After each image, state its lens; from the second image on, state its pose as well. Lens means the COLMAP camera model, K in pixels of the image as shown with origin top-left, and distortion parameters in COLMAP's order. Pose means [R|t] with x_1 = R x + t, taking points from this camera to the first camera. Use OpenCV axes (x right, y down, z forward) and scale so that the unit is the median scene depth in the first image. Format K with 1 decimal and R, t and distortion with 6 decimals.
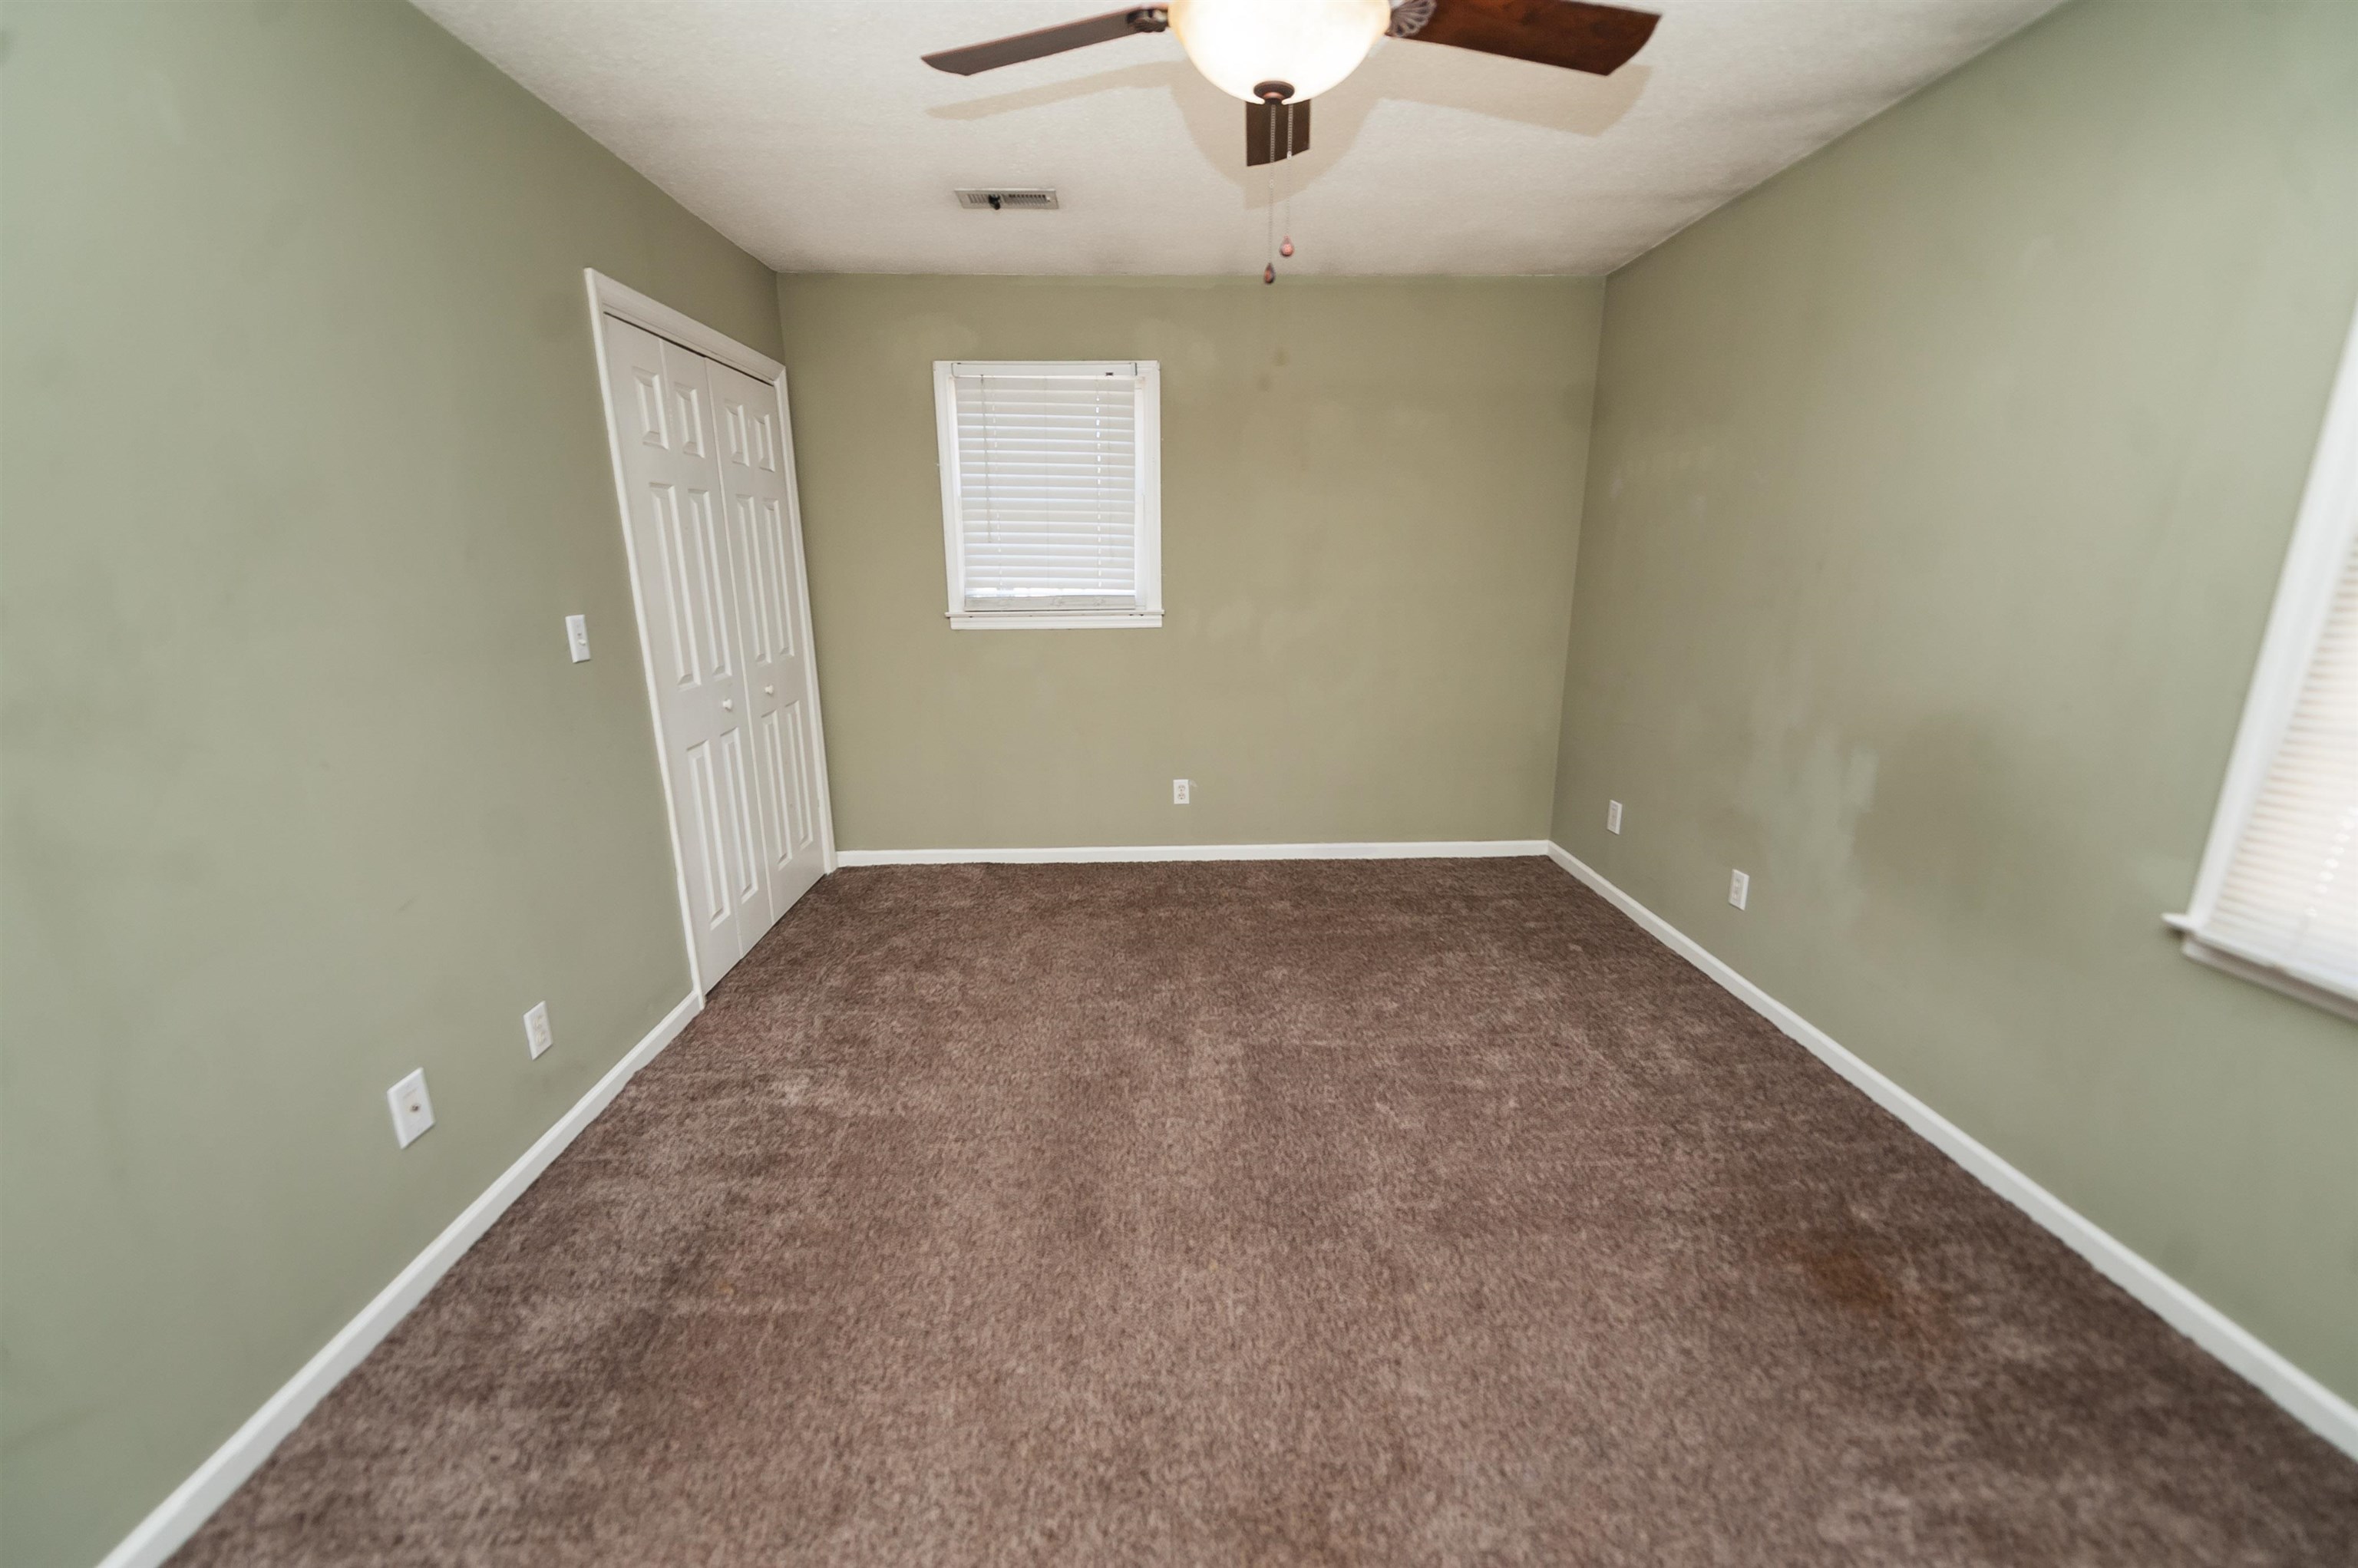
lens RADIAL K [[933.9, 0, 1164.5], [0, 933.9, 790.6], [0, 0, 1]] dist [0.010695, -0.003927]
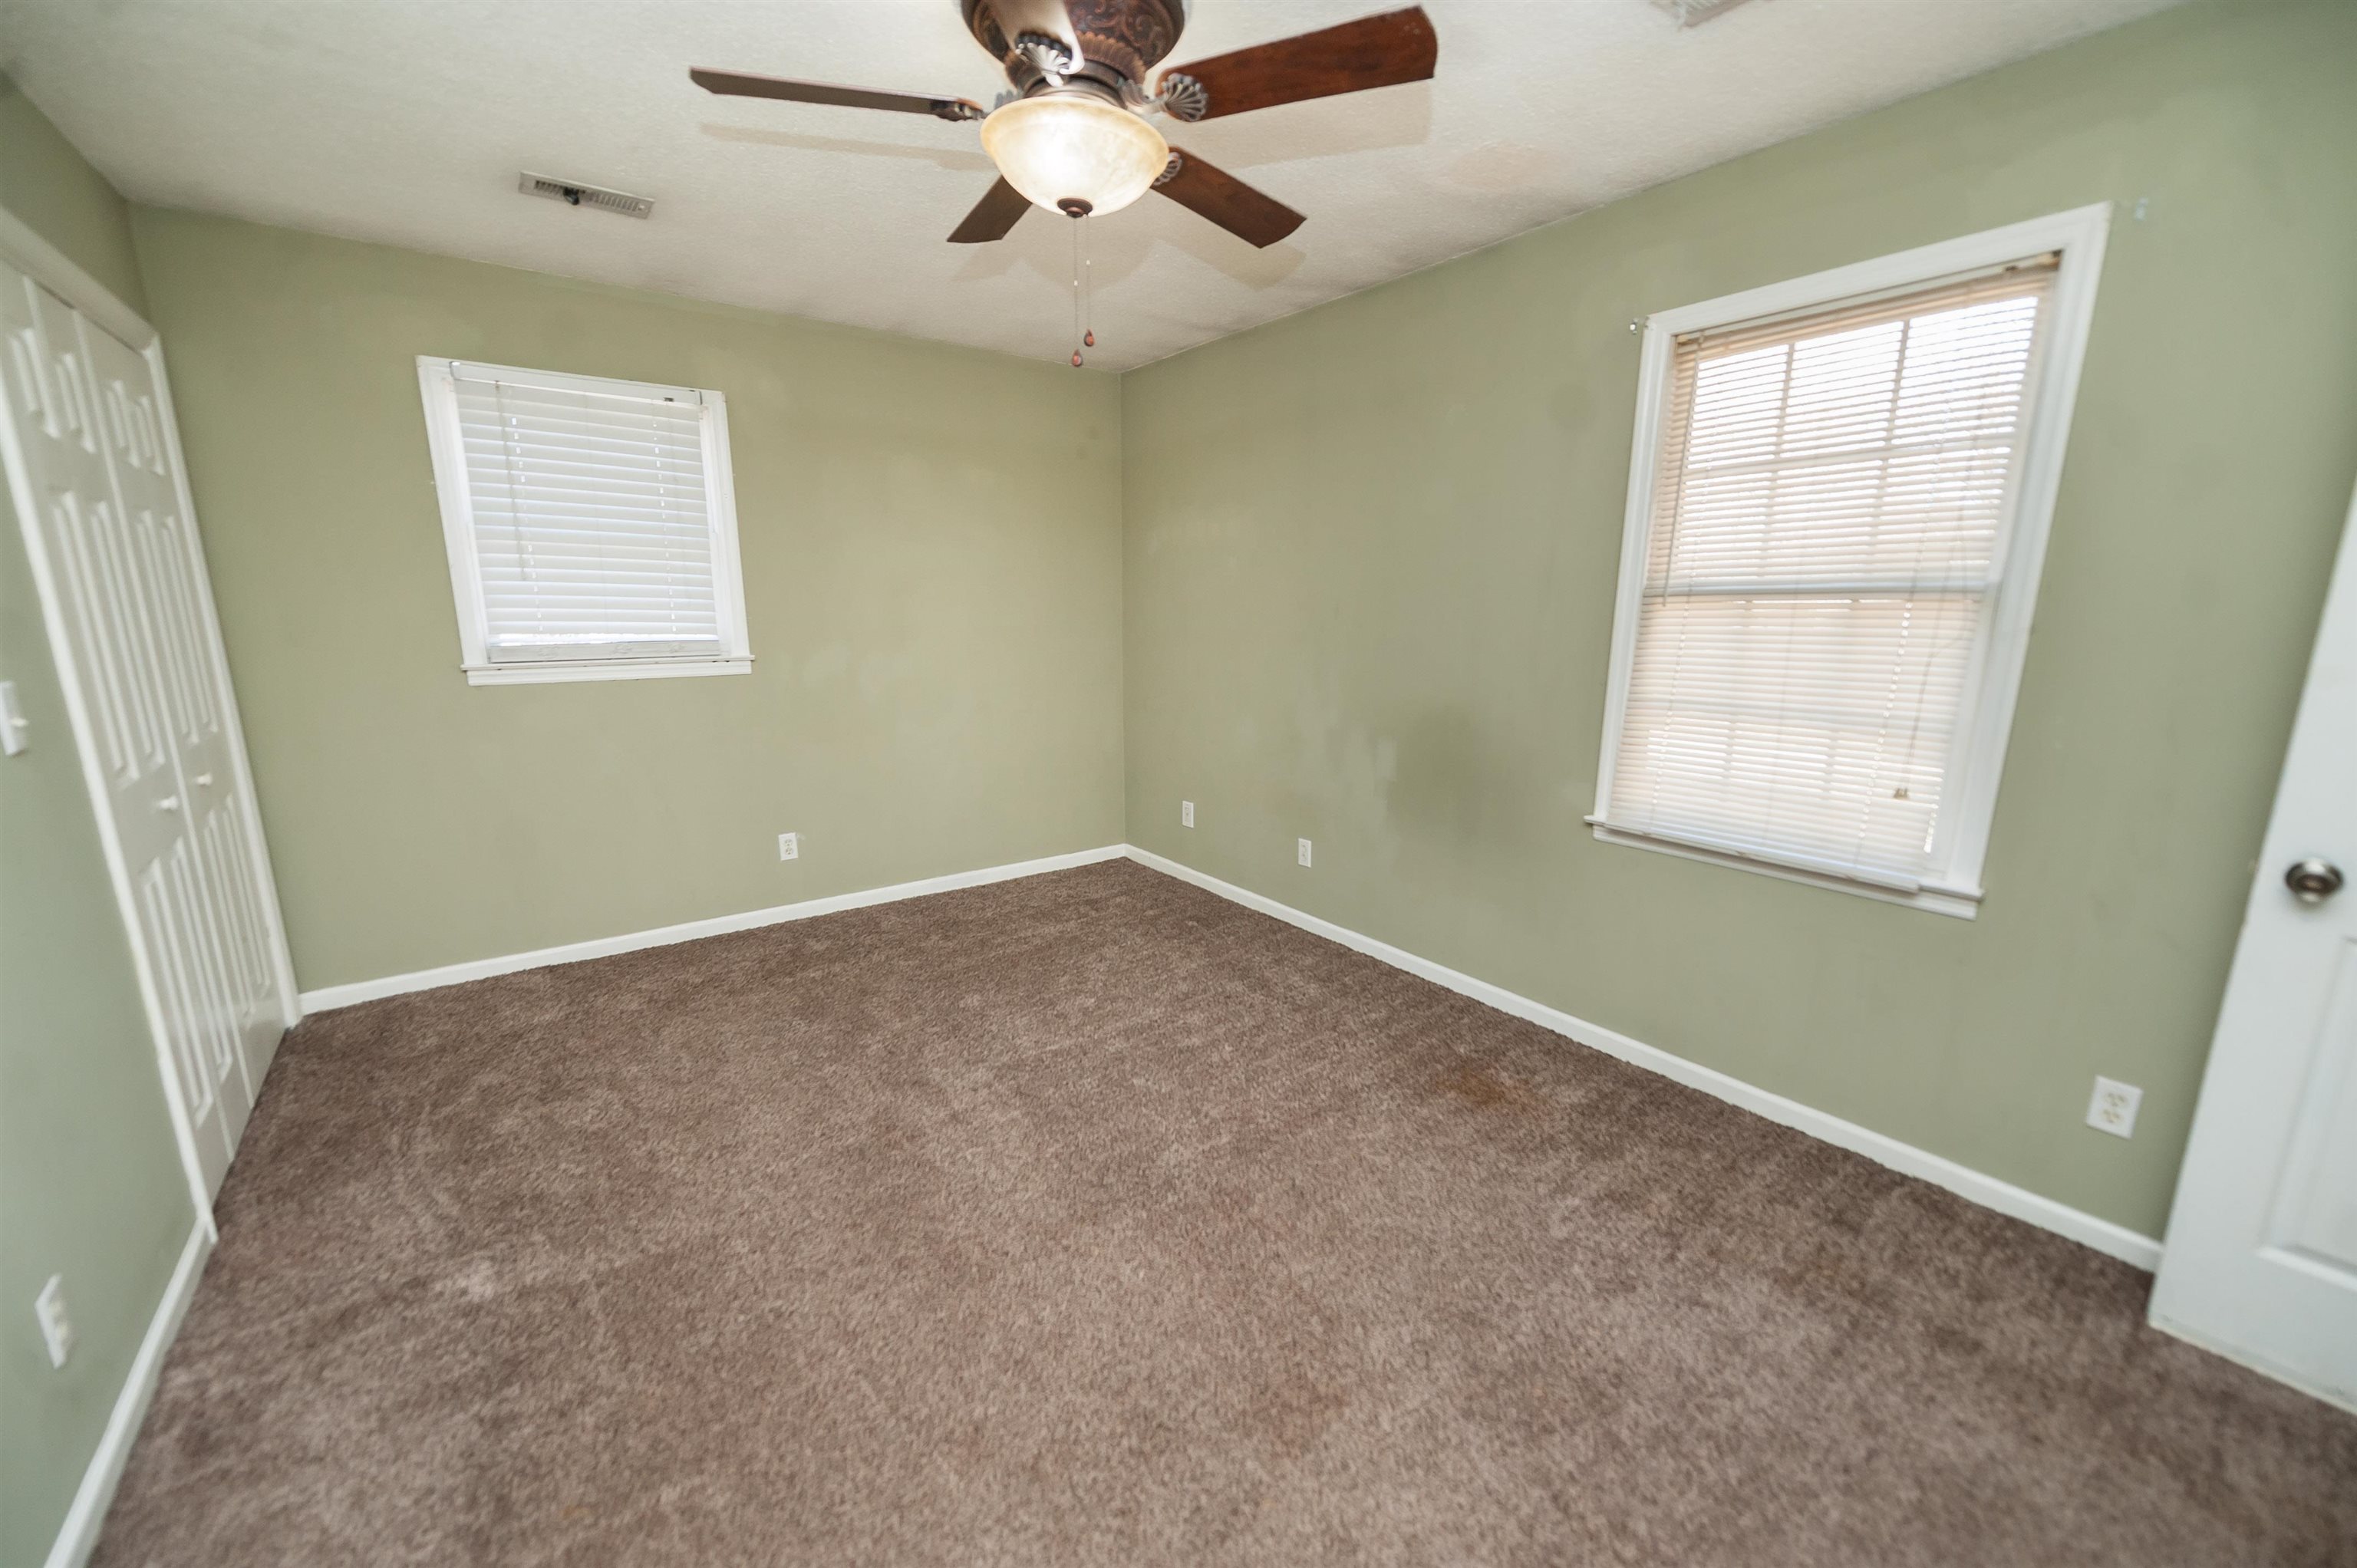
lens RADIAL K [[933.5, 0, 1149.8], [0, 933.5, 790.2], [0, 0, 1]] dist [0.010695, -0.003927]
pose [[0.825993, -0.106026, 0.553618, -0.332779], [0.130894, 0.991381, -0.005429, -0.003881], [-0.548271, 0.076950, 0.832753, 0.020662]]
